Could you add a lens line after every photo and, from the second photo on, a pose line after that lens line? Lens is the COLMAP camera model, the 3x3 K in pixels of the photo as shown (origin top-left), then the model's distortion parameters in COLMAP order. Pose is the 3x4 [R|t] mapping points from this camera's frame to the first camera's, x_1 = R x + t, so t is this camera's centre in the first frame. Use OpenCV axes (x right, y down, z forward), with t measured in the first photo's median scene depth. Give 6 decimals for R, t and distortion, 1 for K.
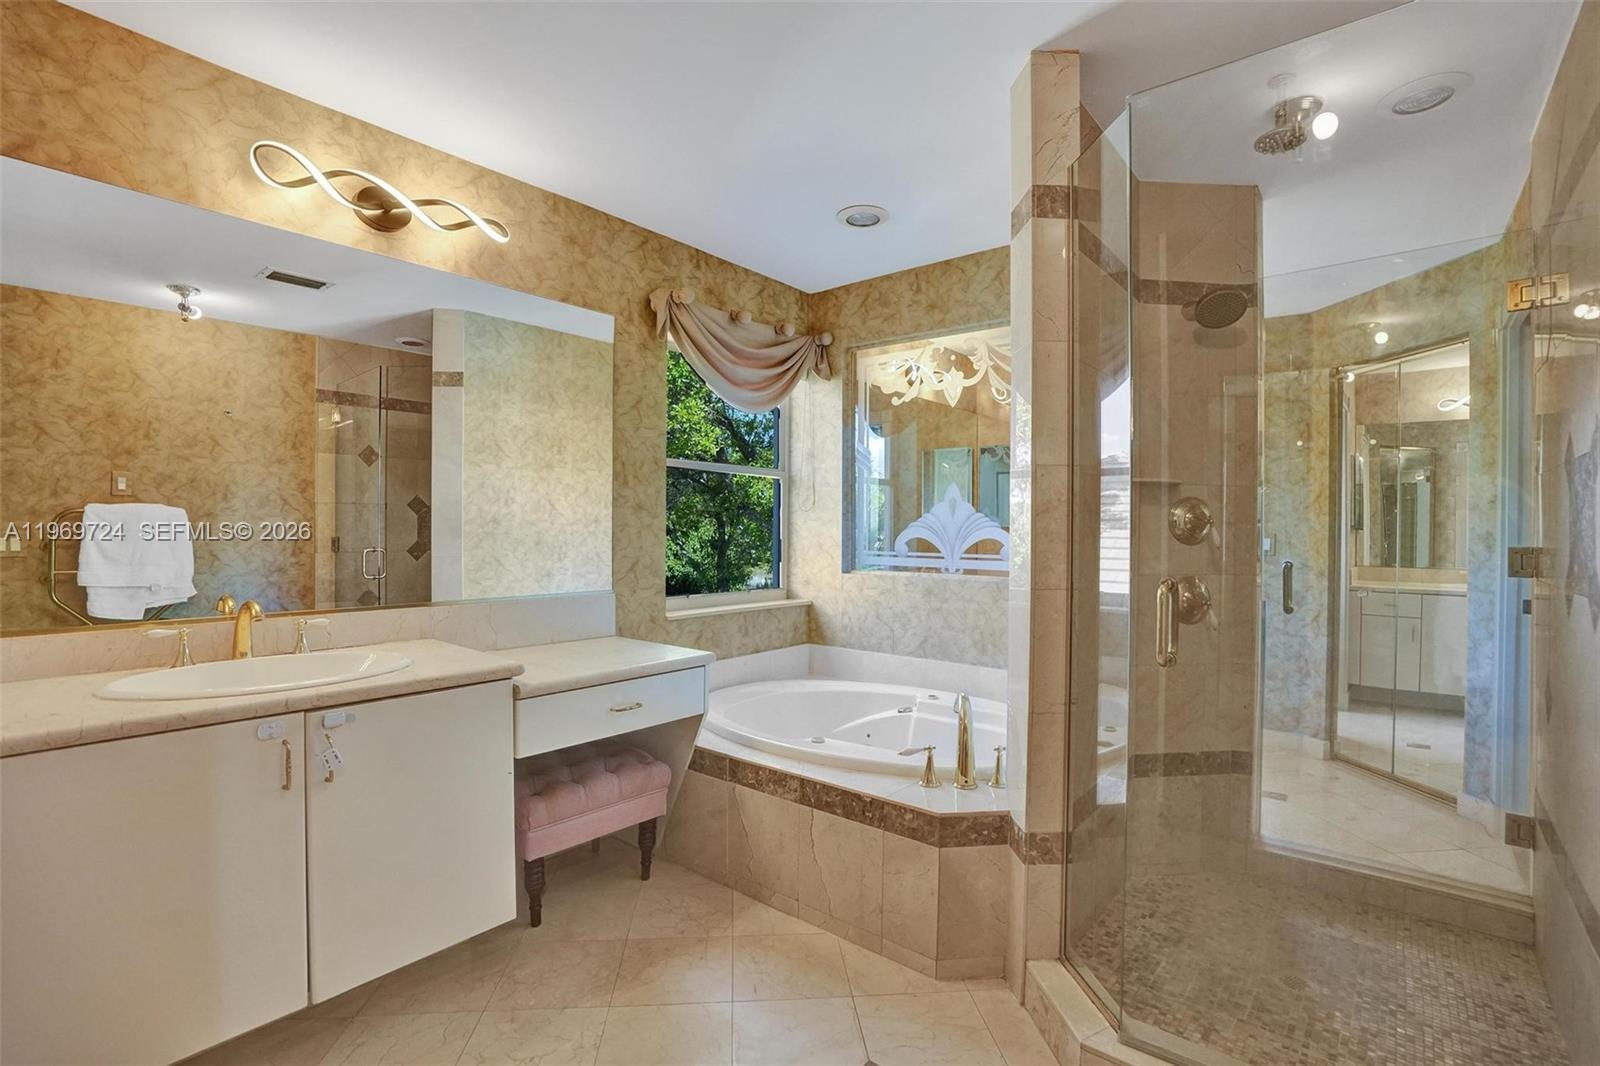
lens RADIAL K [[742.9, 0, 795.4], [0, 742.9, 538.1], [0, 0, 1]] dist [-0.060731, 0.021415]
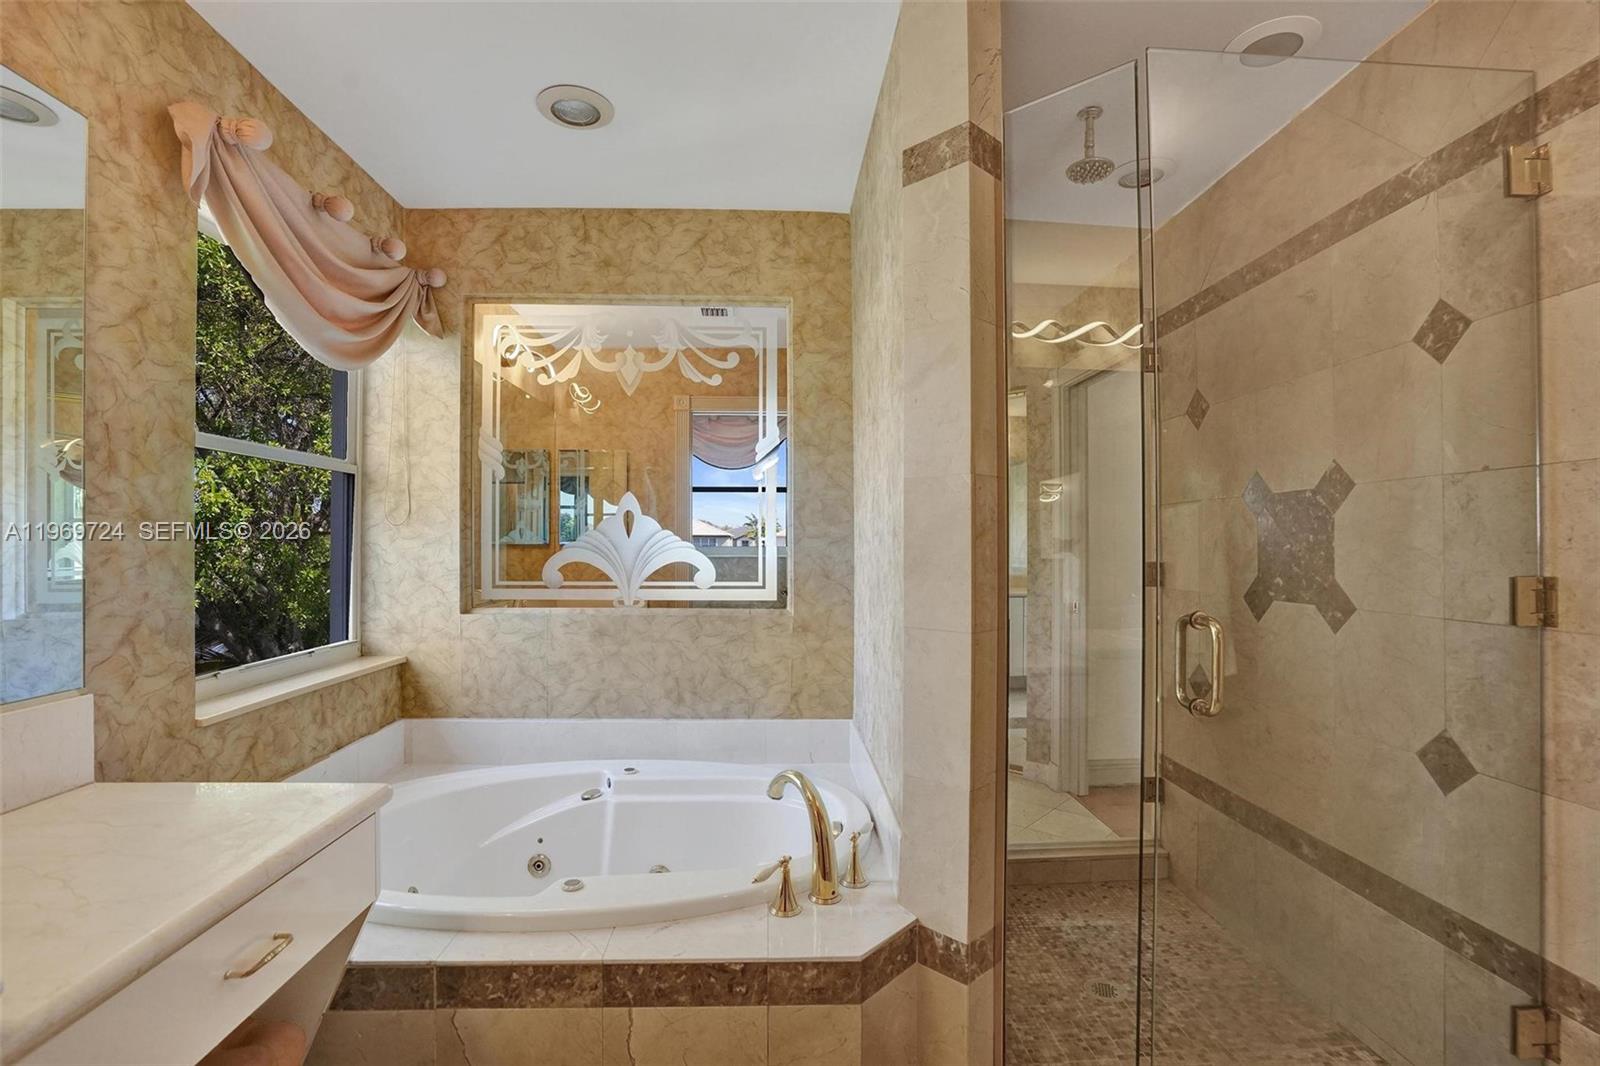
lens RADIAL K [[742.9, 0, 799.7], [0, 742.9, 545.2], [0, 0, 1]] dist [-0.060731, 0.021415]
pose [[0.738985, -0.006439, 0.673691, -0.192143], [0.012212, 0.999918, -0.003838, -0.013055], [-0.673611, 0.011063, 0.739003, 0.306401]]
